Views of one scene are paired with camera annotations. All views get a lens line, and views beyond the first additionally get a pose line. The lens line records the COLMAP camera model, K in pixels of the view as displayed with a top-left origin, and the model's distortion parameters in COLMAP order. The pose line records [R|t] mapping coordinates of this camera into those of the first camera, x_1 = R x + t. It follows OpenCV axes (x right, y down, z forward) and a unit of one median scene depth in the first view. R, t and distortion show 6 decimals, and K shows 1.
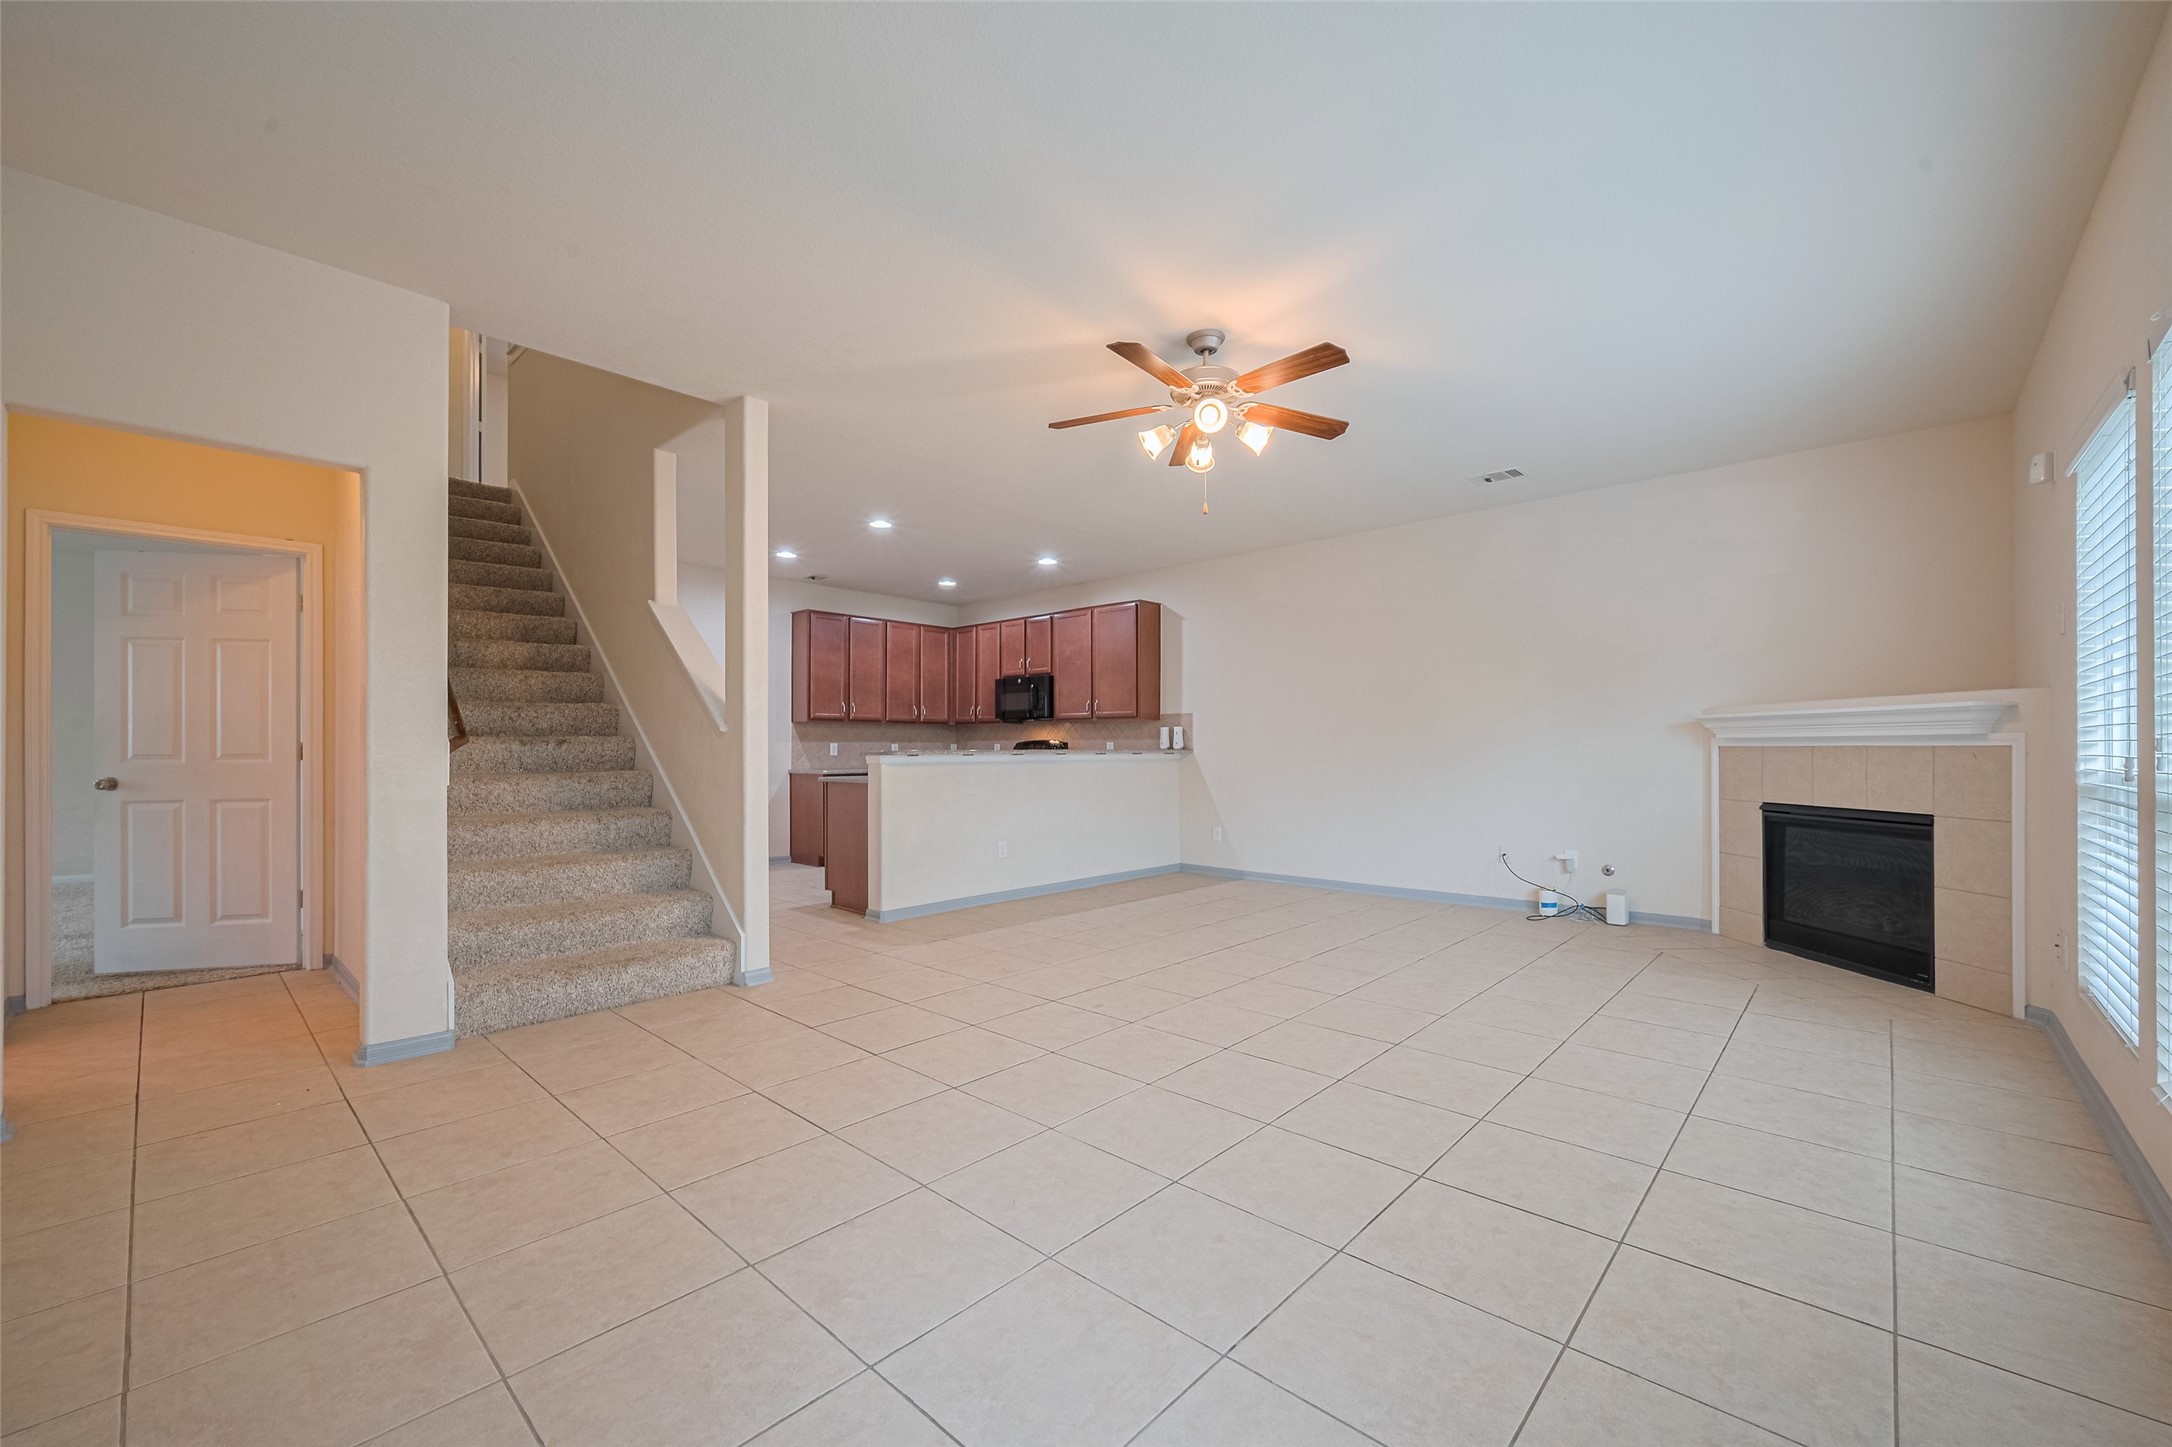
lens RADIAL K [[864.3, 0, 1106.3], [0, 864.3, 737.5], [0, 0, 1]] dist [0.000299, 0.000231]
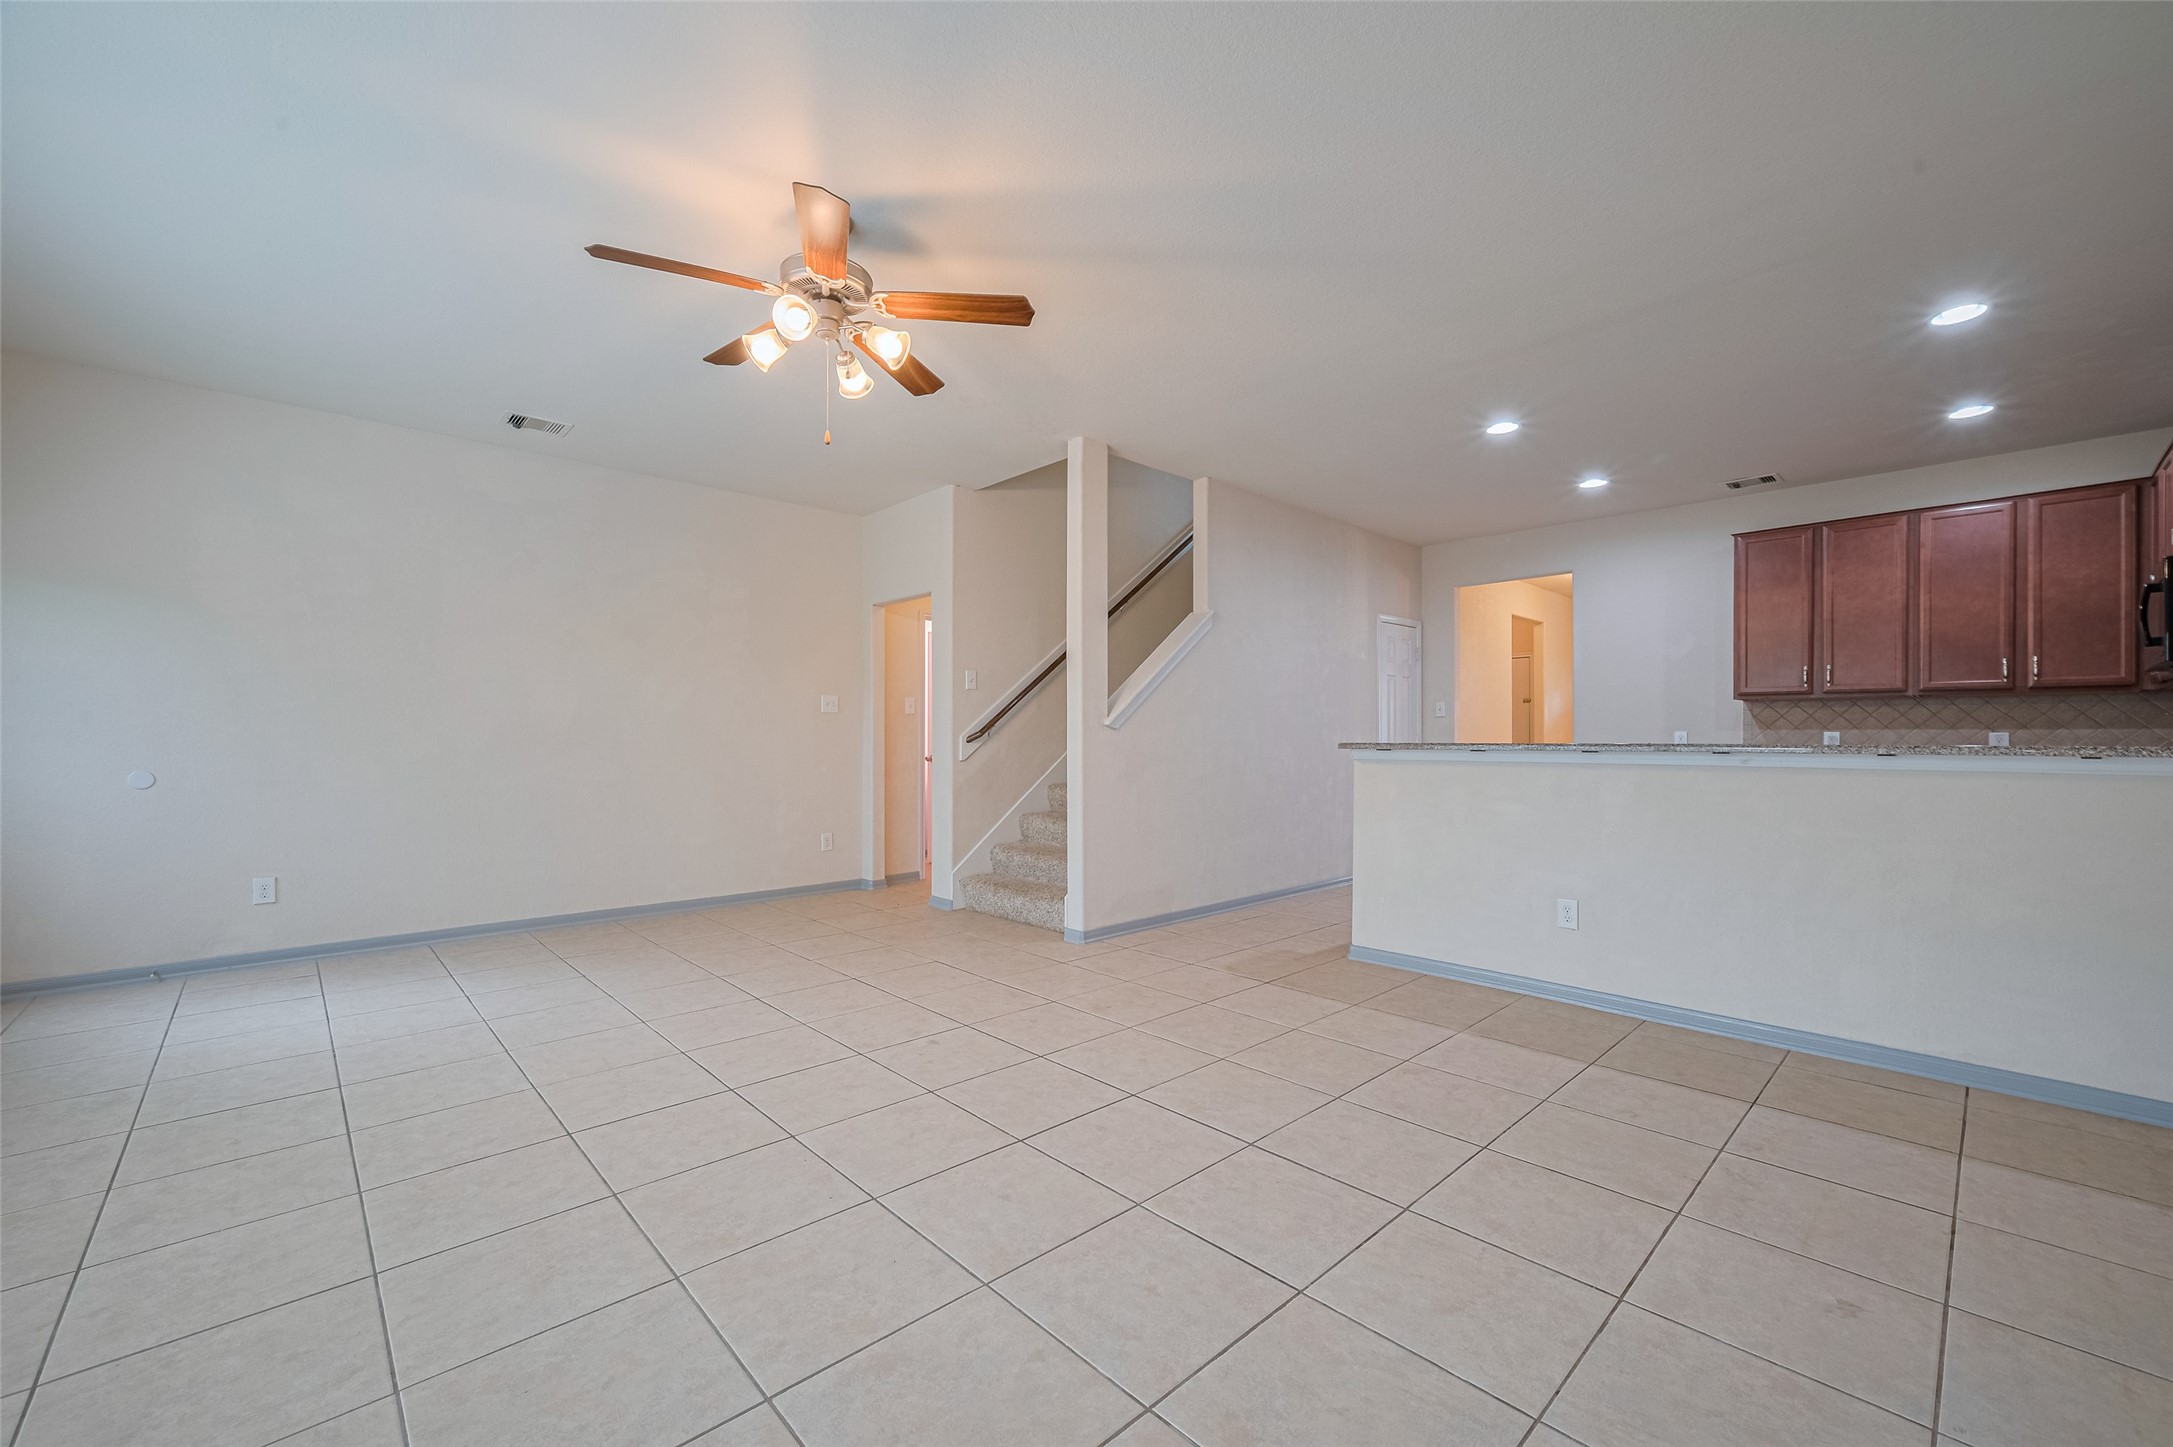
lens RADIAL K [[864.7, 0, 1085.6], [0, 864.7, 735.0], [0, 0, 1]] dist [0.000299, 0.000231]
pose [[-0.086803, -0.002379, -0.996223, 0.366351], [0.012707, 0.999913, -0.003495, 0.004590], [0.996144, -0.012963, -0.086765, 0.540586]]
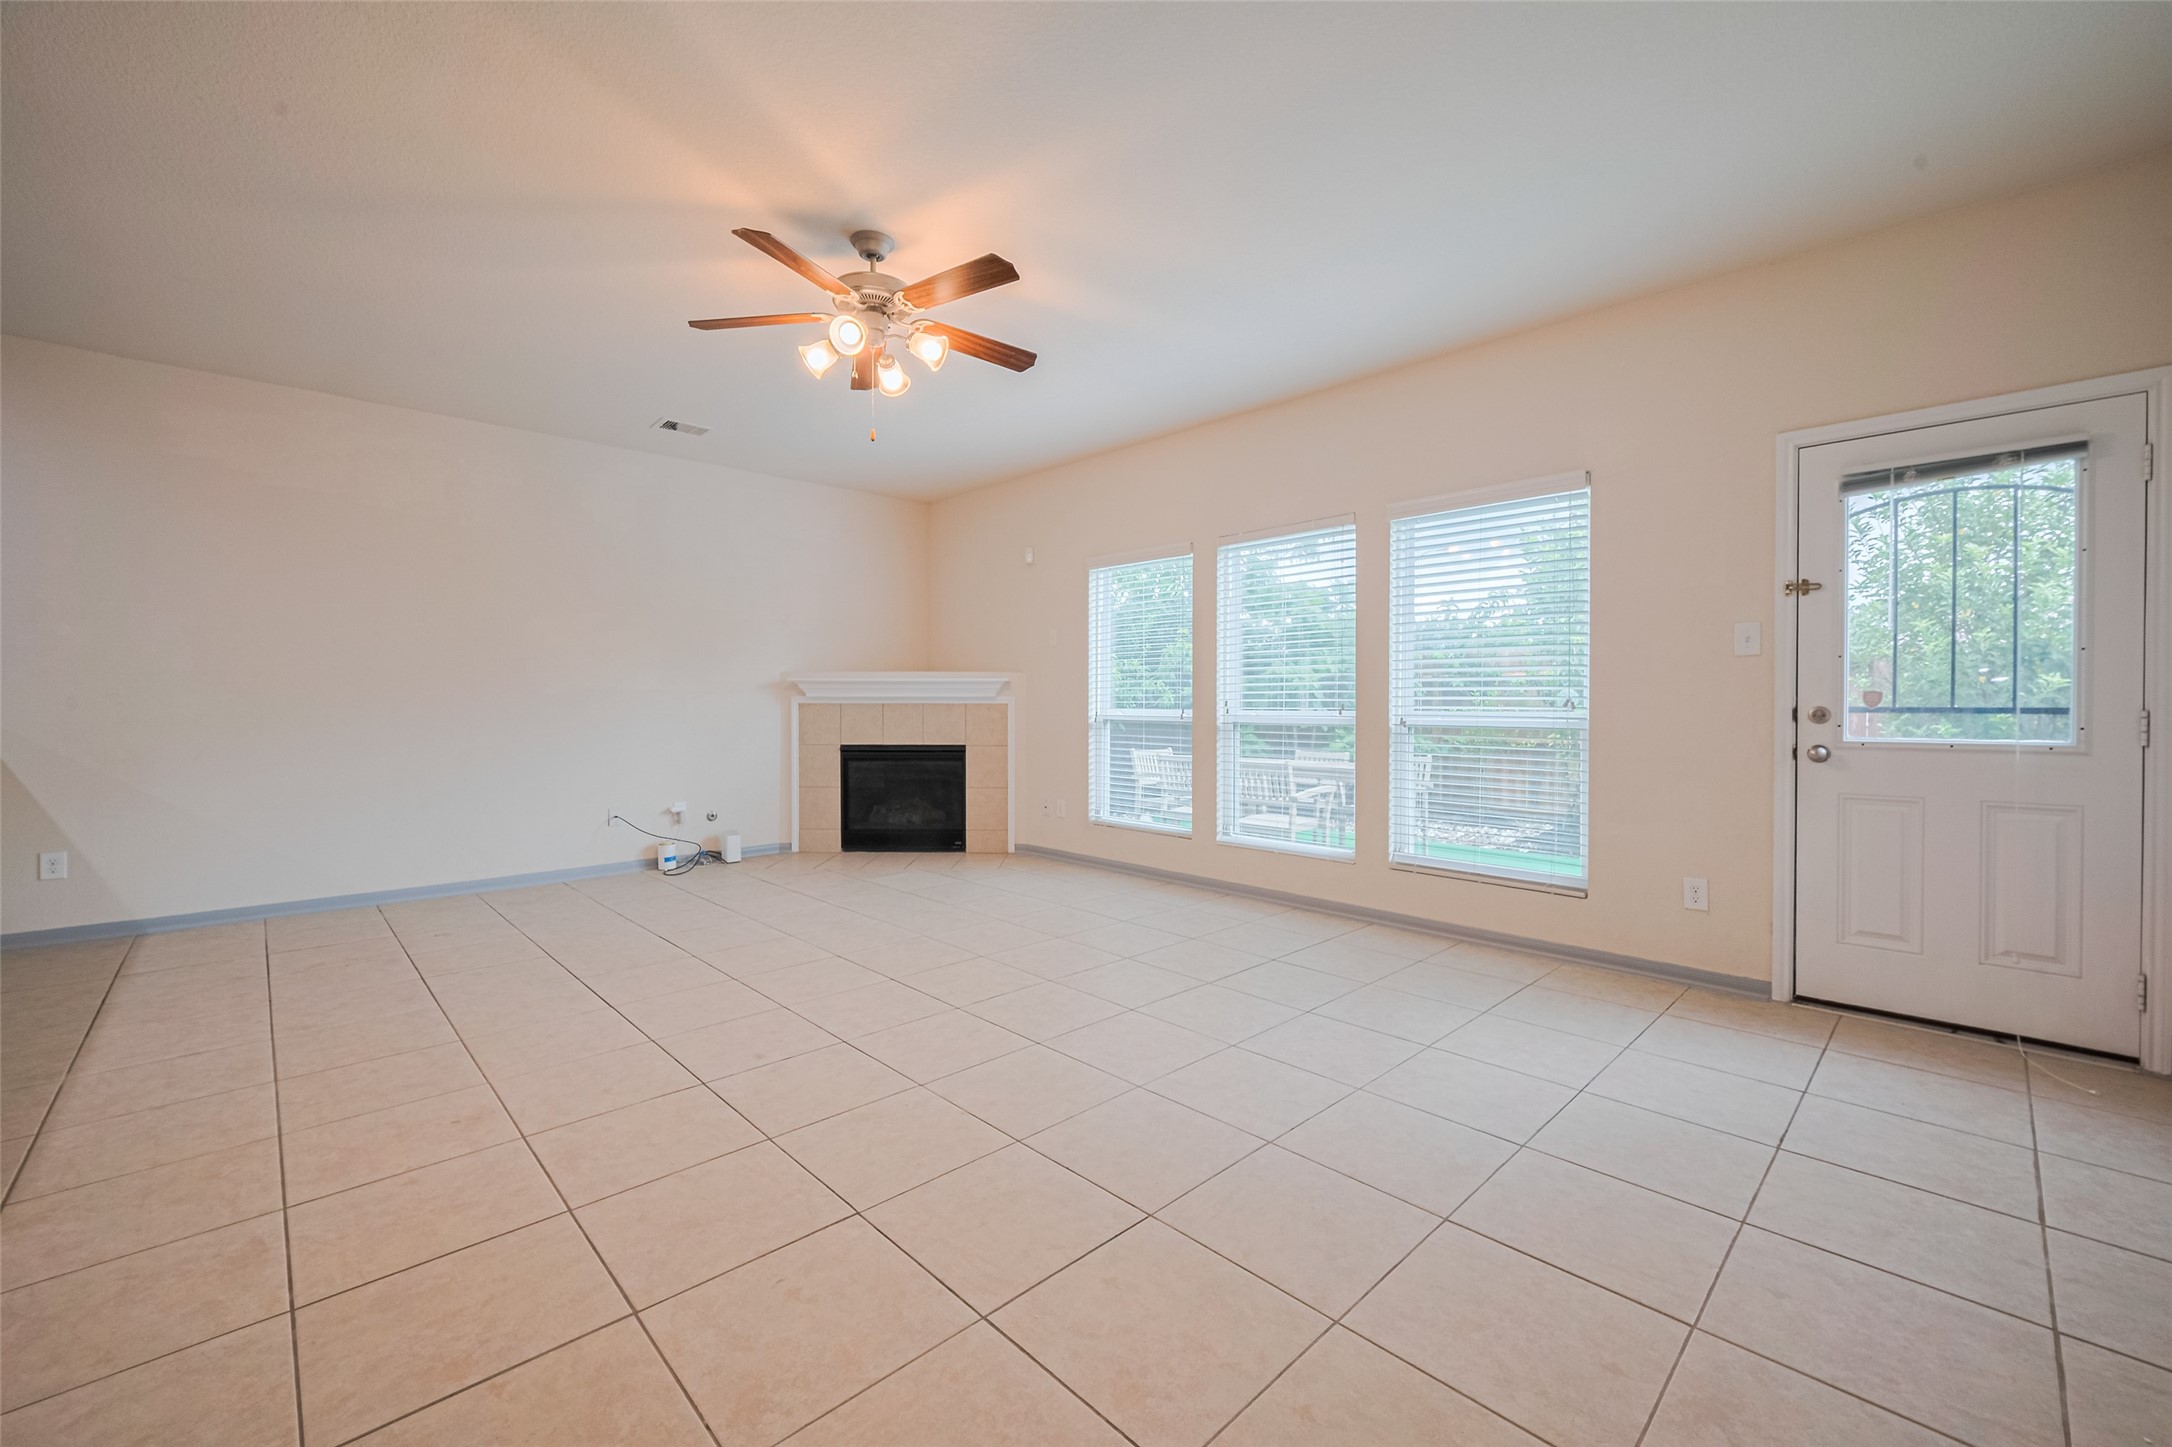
lens RADIAL K [[864.3, 0, 1084.1], [0, 864.3, 721.8], [0, 0, 1]] dist [0.000299, 0.000231]
pose [[0.073646, -0.019526, 0.997093, -0.315178], [-0.012875, 0.999706, 0.020528, 0.003400], [-0.997201, -0.014350, 0.073373, 0.297312]]
